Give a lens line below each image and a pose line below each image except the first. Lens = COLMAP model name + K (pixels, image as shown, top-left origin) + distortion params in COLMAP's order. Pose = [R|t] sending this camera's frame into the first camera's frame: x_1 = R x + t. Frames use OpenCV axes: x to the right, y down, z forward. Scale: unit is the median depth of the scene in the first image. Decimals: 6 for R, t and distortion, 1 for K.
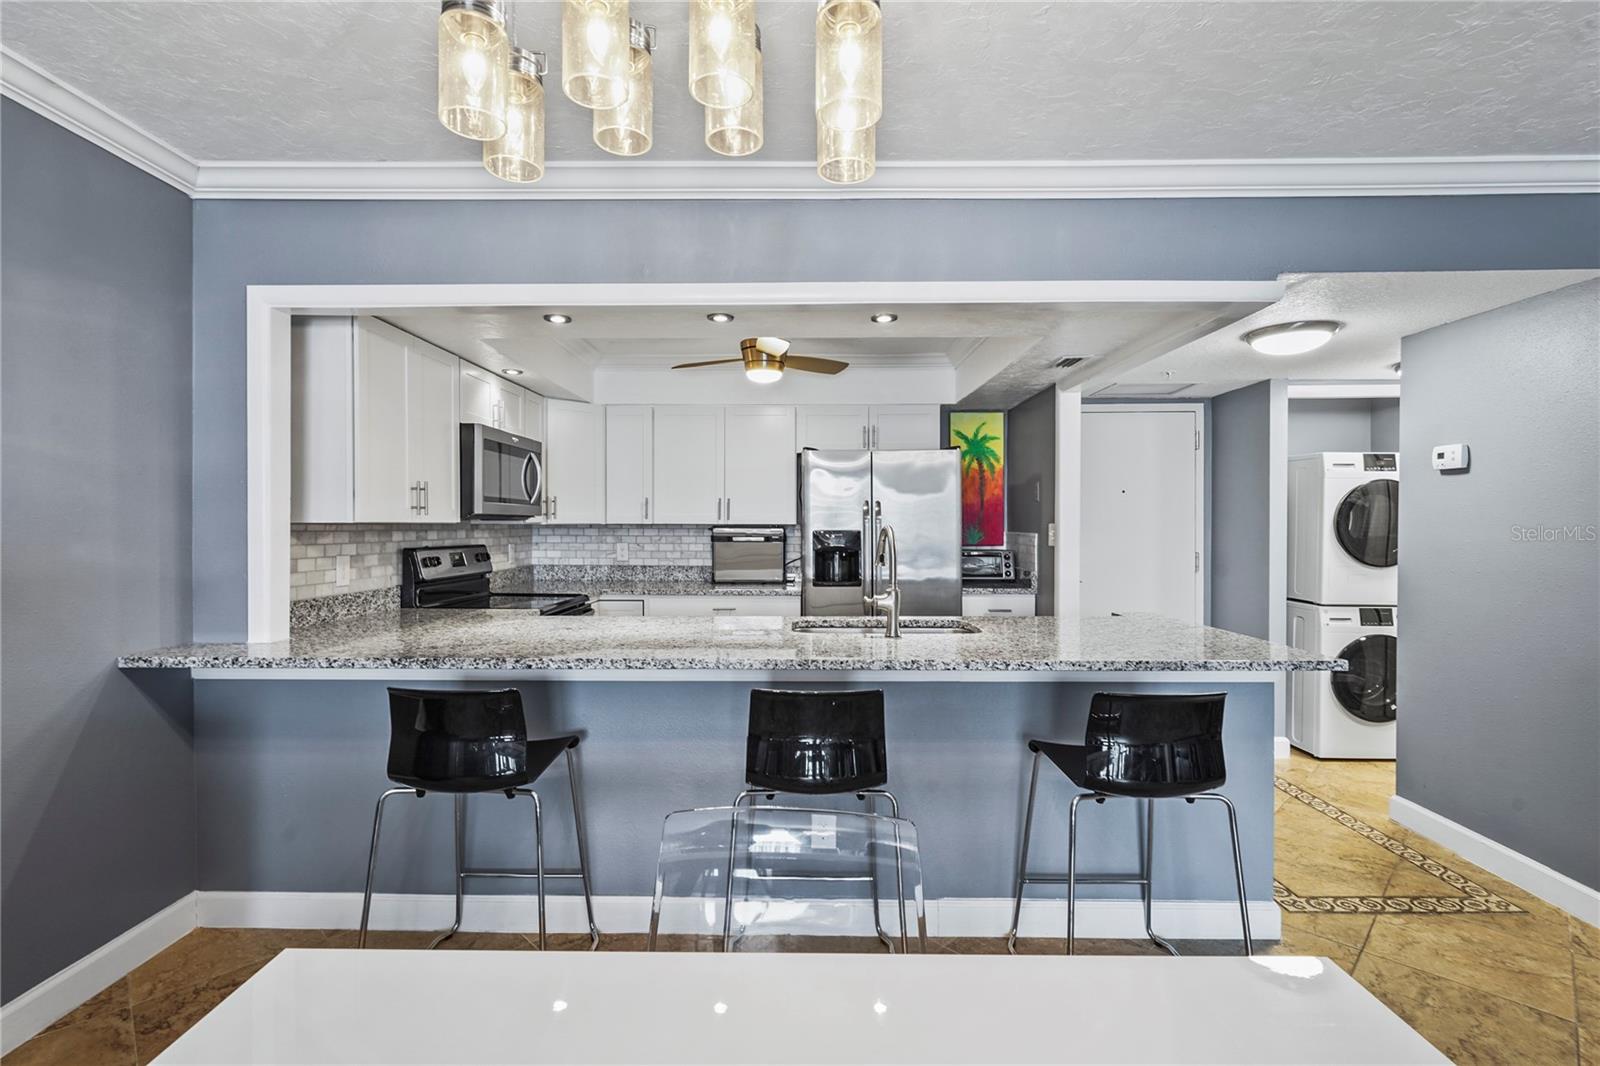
lens RADIAL K [[730.4, 0, 800.0], [0, 730.4, 533.0], [0, 0, 1]] dist [-0.001284, -0.000280]
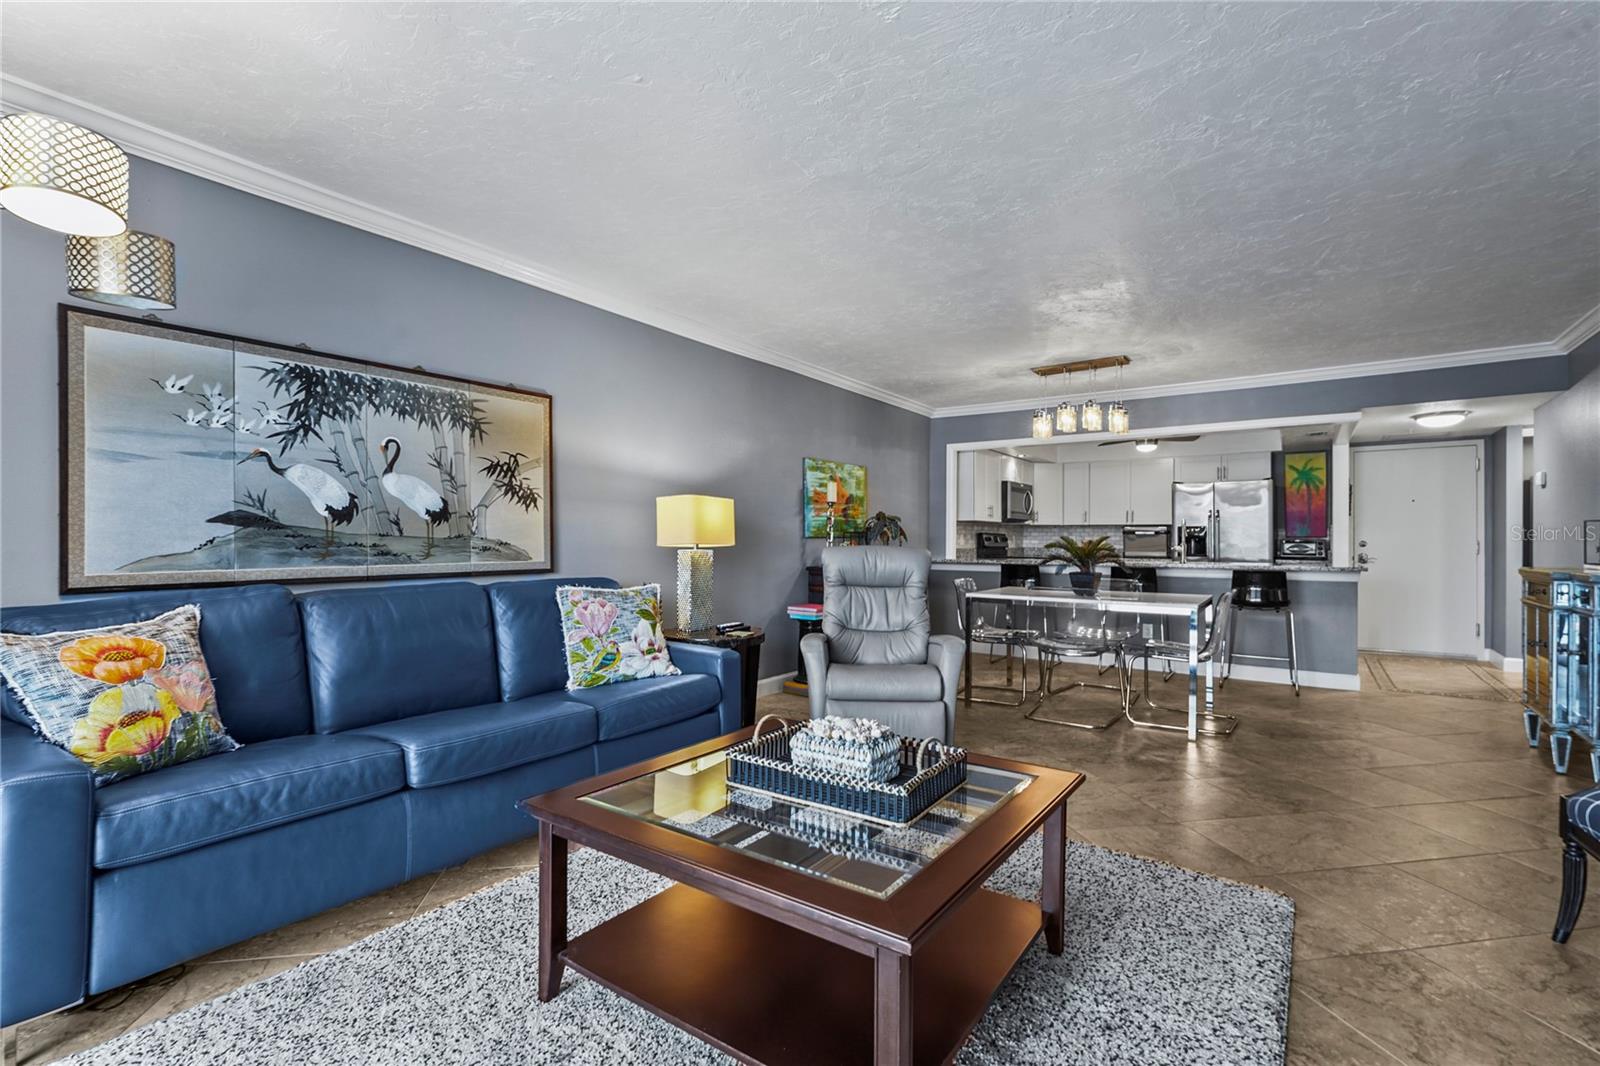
lens RADIAL K [[730.4, 0, 800.0], [0, 730.4, 533.0], [0, 0, 1]] dist [-0.001284, -0.000280]
pose [[0.824367, -0.000993, -0.566055, 0.285804], [-0.013448, 0.999682, -0.021338, 0.067381], [0.565896, 0.025203, 0.824091, -1.110891]]
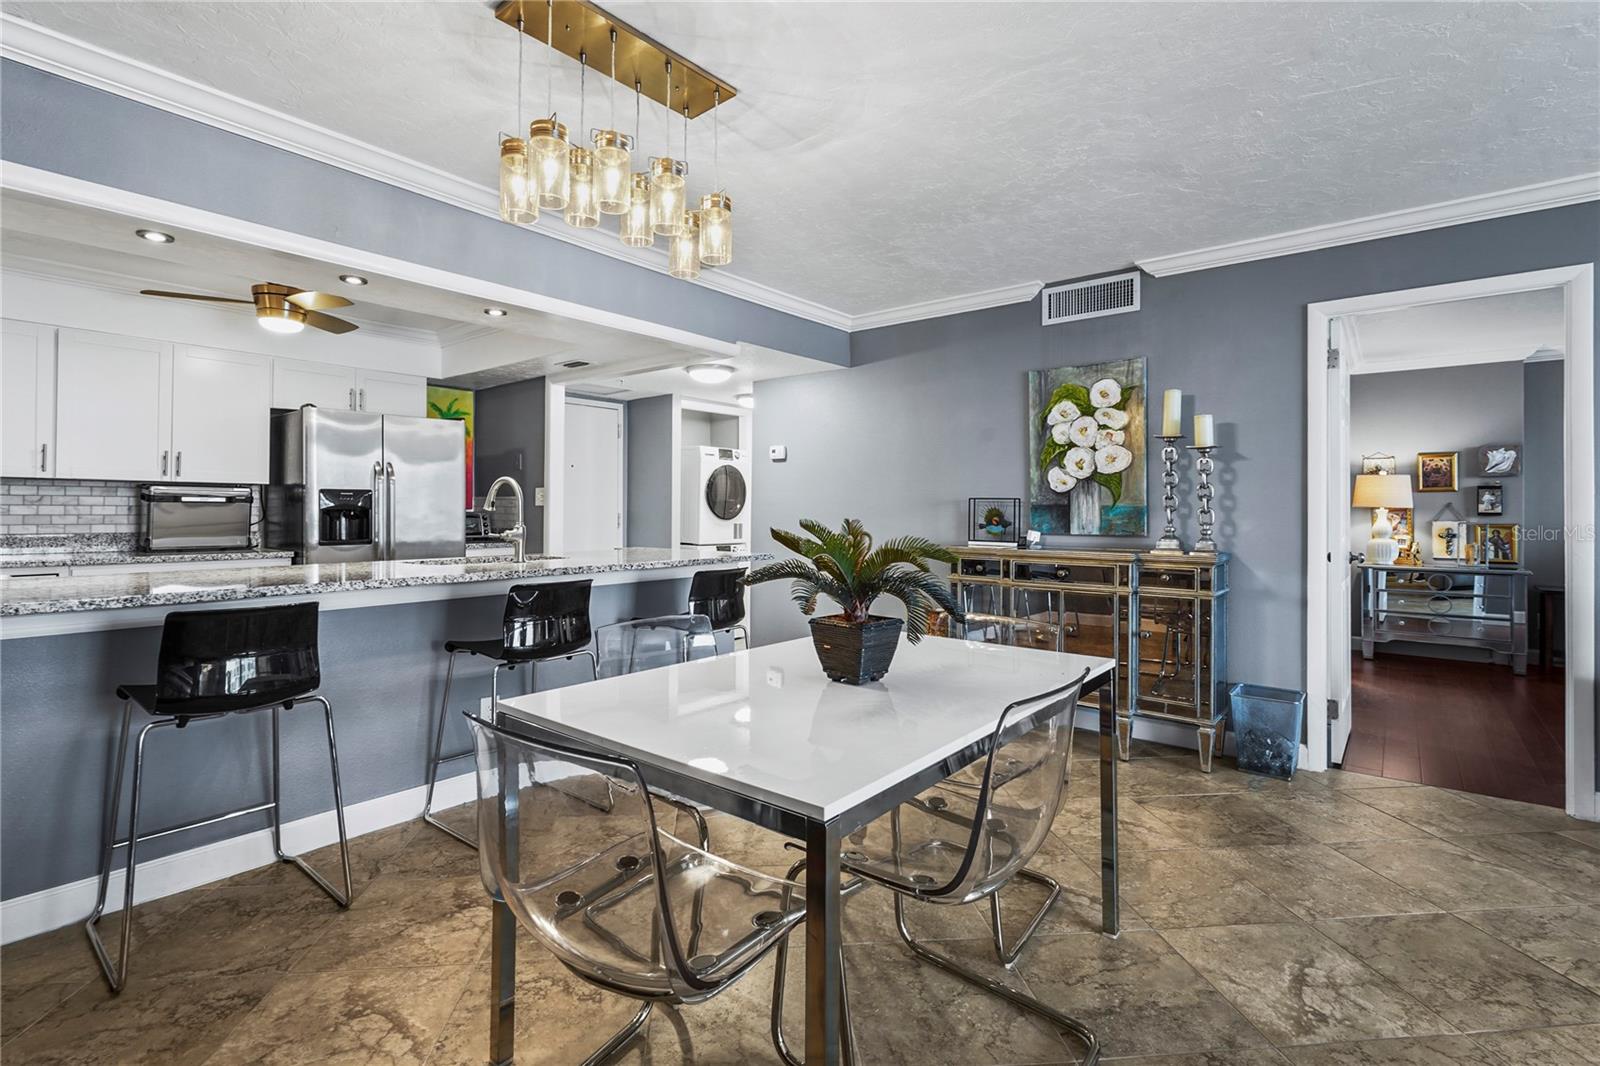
lens RADIAL K [[739.2, 0, 796.3], [0, 739.2, 511.5], [0, 0, 1]] dist [-0.001050, 0.000113]
pose [[0.622061, 0.000583, 0.782968, -0.373772], [0.007970, 0.999943, -0.007077, 0.040352], [-0.782928, 0.010643, 0.622021, -0.125771]]
